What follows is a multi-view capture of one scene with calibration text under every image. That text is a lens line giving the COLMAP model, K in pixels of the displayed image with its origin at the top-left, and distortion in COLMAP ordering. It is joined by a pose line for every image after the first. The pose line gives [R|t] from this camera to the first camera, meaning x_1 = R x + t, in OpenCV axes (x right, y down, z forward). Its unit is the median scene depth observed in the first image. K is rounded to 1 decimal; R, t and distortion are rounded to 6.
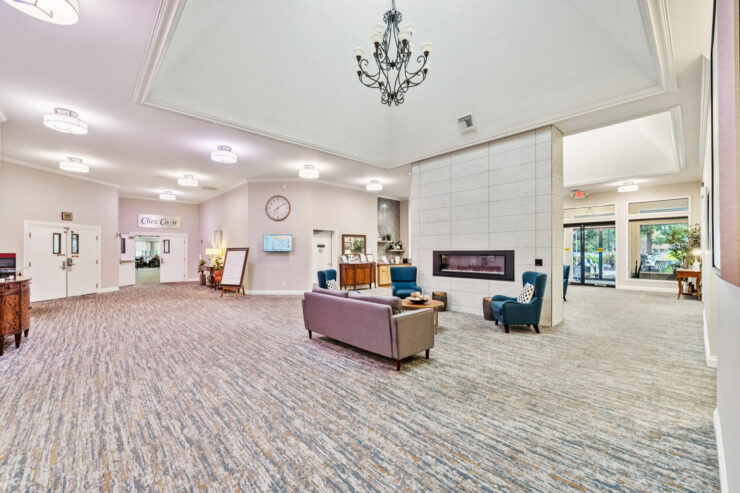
lens RADIAL K [[307.8, 0, 397.6], [0, 307.8, 251.7], [0, 0, 1]] dist [-0.000038, -0.000236]
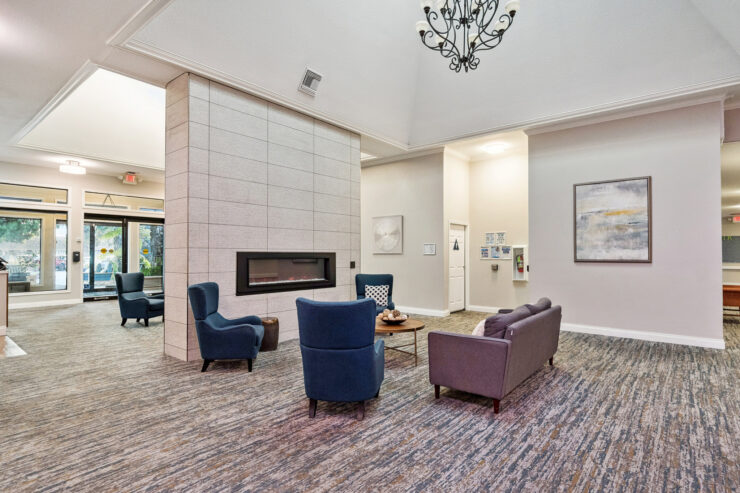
lens RADIAL K [[383.1, 0, 341.9], [0, 383.1, 251.8], [0, 0, 1]] dist [0.006961, -0.002385]
pose [[-0.052058, 0.007261, 0.998618, -0.926738], [-0.002535, 0.999969, -0.007403, 0.001602], [-0.998641, -0.002917, -0.052038, 1.280738]]
